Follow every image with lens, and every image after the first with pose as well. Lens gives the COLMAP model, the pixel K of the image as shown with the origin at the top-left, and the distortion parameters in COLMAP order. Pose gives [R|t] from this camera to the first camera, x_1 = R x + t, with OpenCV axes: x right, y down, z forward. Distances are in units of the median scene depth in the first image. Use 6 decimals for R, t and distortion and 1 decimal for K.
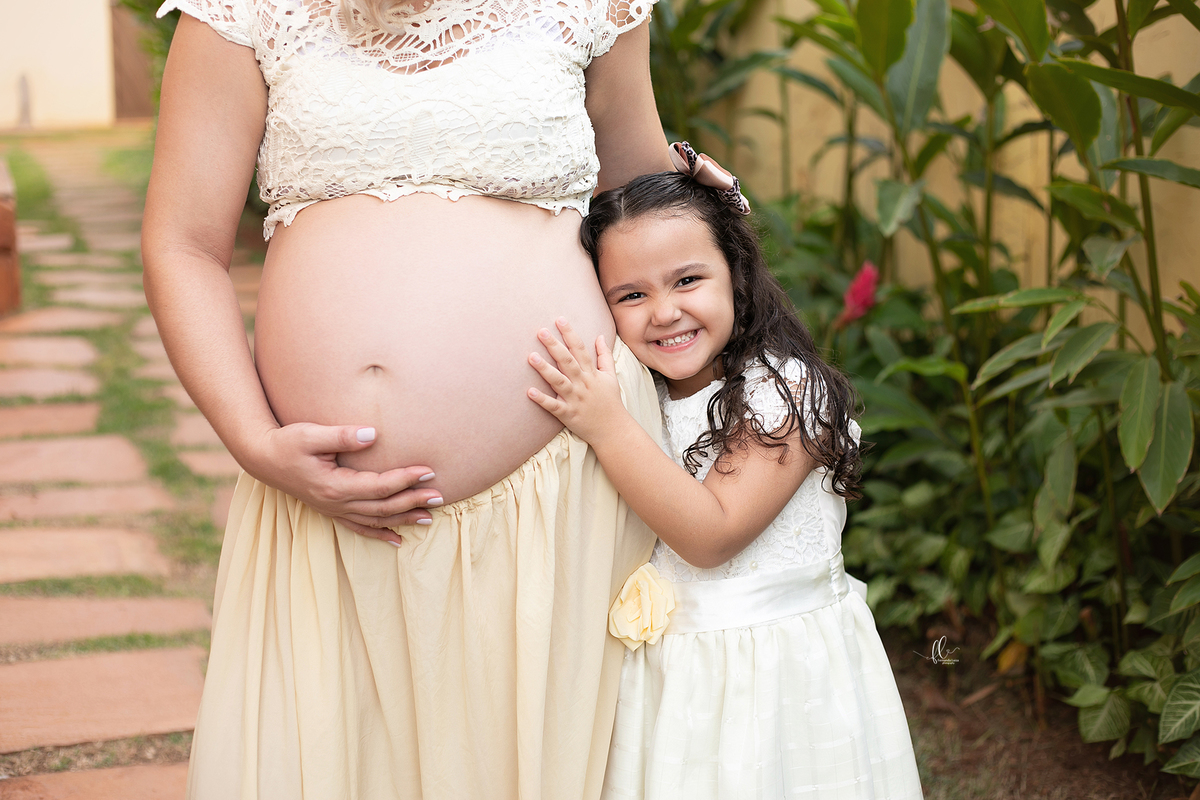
lens RADIAL K [[1778.4, 0, 593.5], [0, 1778.4, 374.6], [0, 0, 1]] dist [-0.083292, -0.026406]
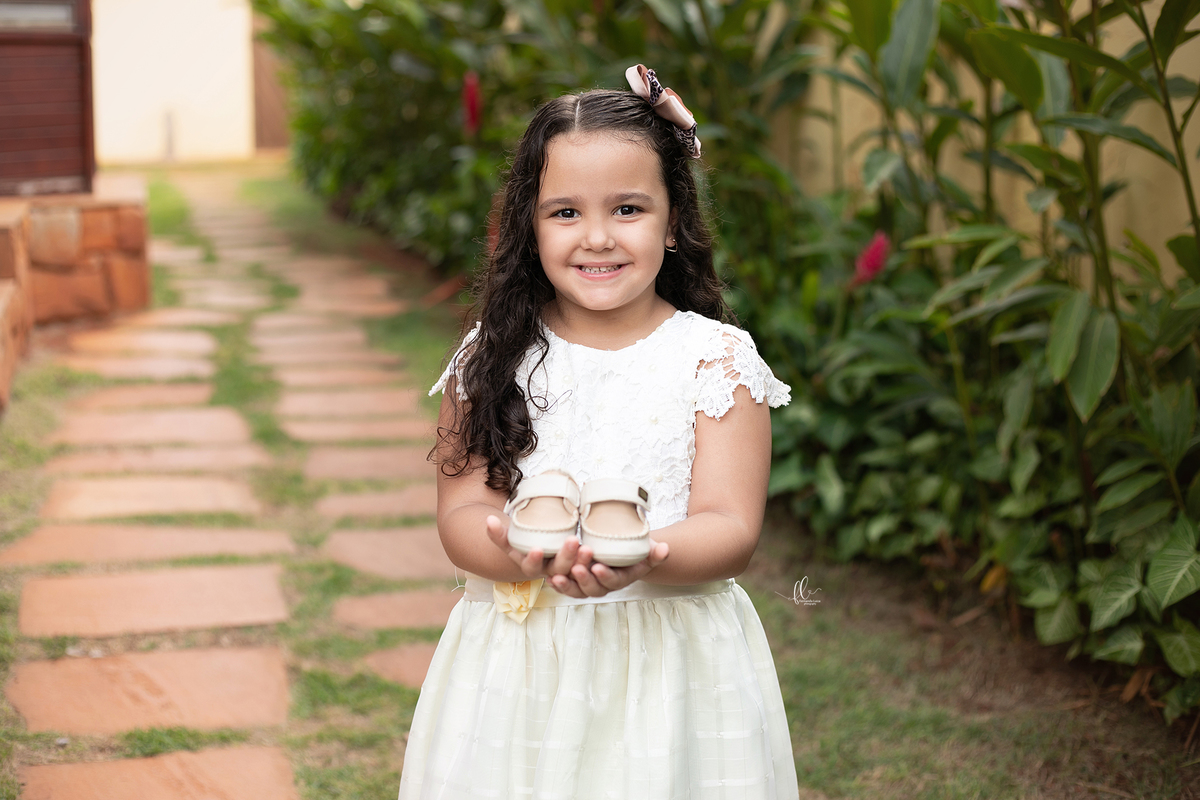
lens RADIAL K [[1778.4, 0, 593.5], [0, 1778.4, 374.6], [0, 0, 1]] dist [-0.083292, -0.026406]
pose [[0.996779, 0.010105, -0.079563, 0.067863], [-0.012129, 0.999614, -0.025007, 0.057550], [0.079280, 0.025891, 0.996516, -0.120362]]
